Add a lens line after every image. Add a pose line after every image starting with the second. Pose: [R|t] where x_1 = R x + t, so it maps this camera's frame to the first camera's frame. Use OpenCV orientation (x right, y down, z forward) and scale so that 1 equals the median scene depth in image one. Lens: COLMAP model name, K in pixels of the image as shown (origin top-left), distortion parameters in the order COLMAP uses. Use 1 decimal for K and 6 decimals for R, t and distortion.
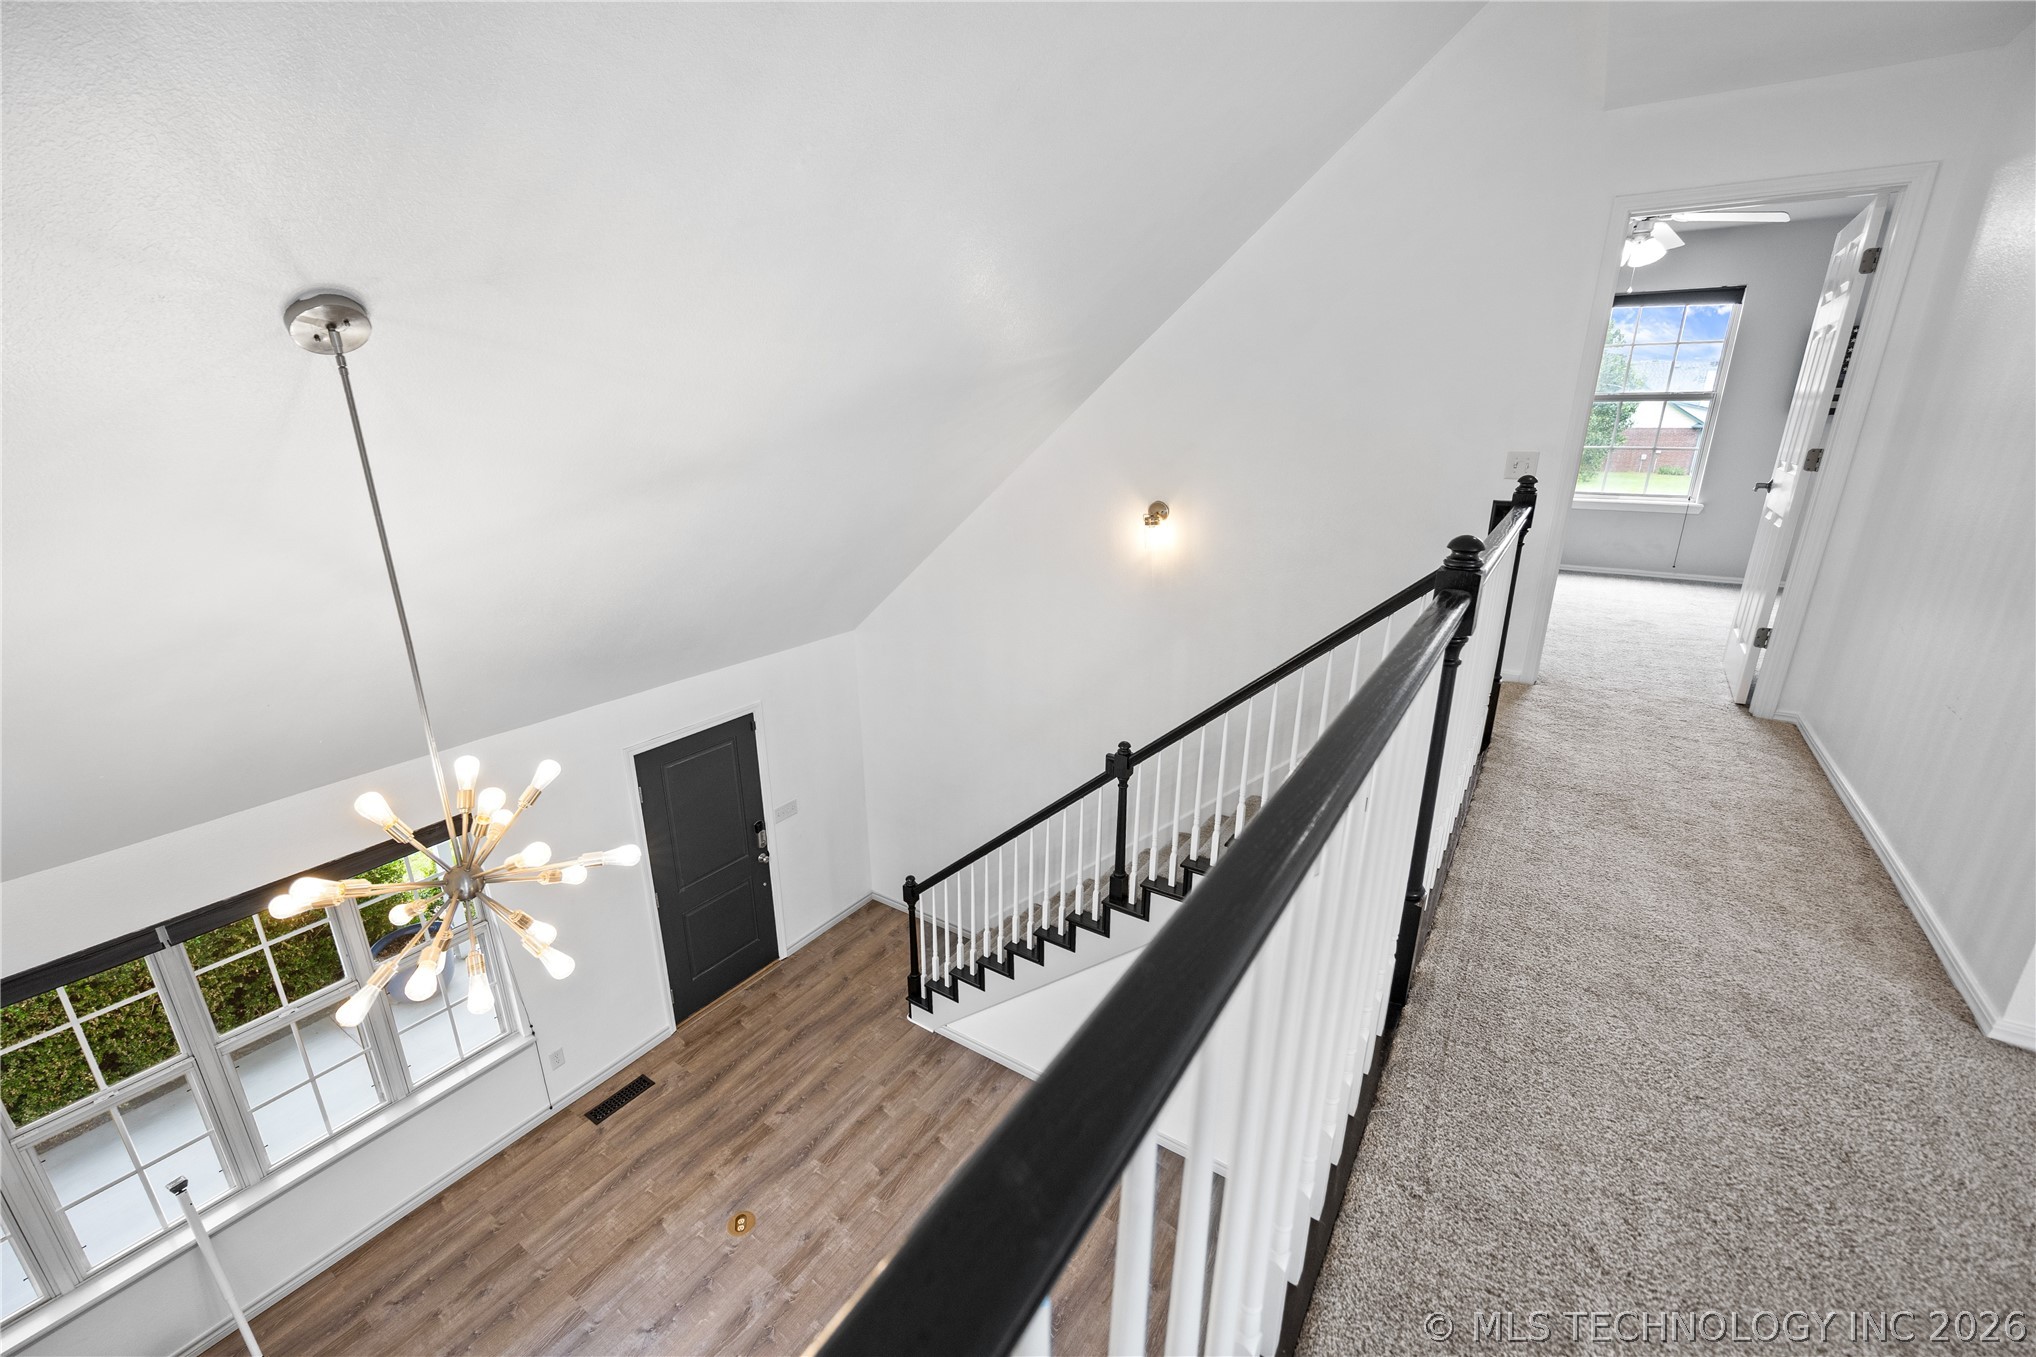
lens RADIAL K [[804.0, 0, 1027.0], [0, 804.0, 681.8], [0, 0, 1]] dist [-0.000289, -0.000911]
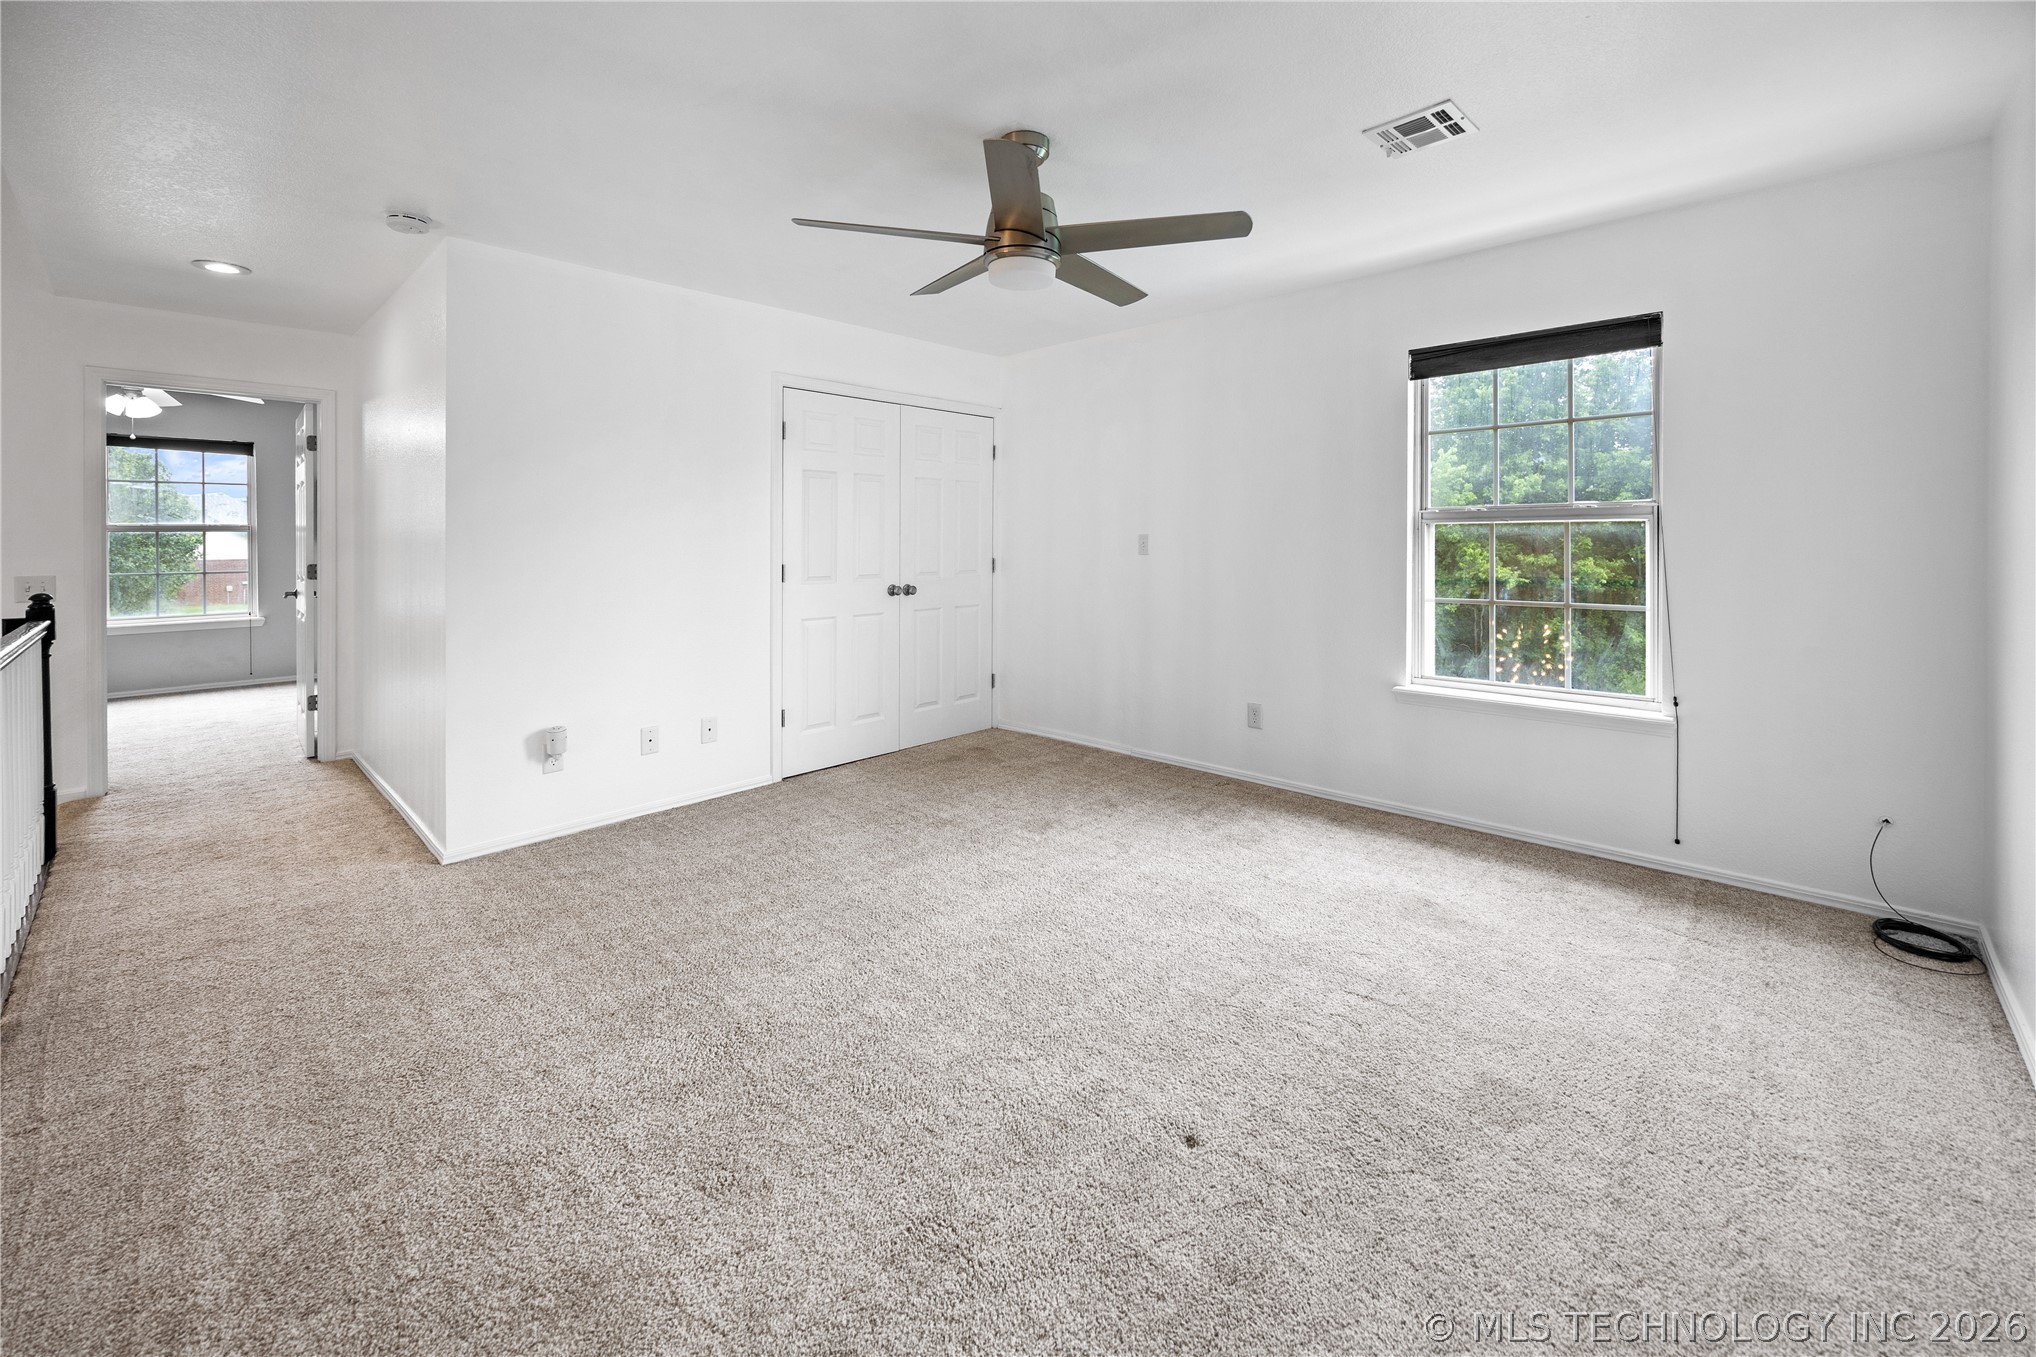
lens RADIAL K [[804.0, 0, 994.6], [0, 804.0, 546.4], [0, 0, 1]] dist [-0.000289, -0.000911]
pose [[0.174749, -0.001129, 0.984612, -0.172594], [0.312656, 0.948307, -0.054403, 0.116939], [-0.933654, 0.317352, 0.166069, -0.323419]]
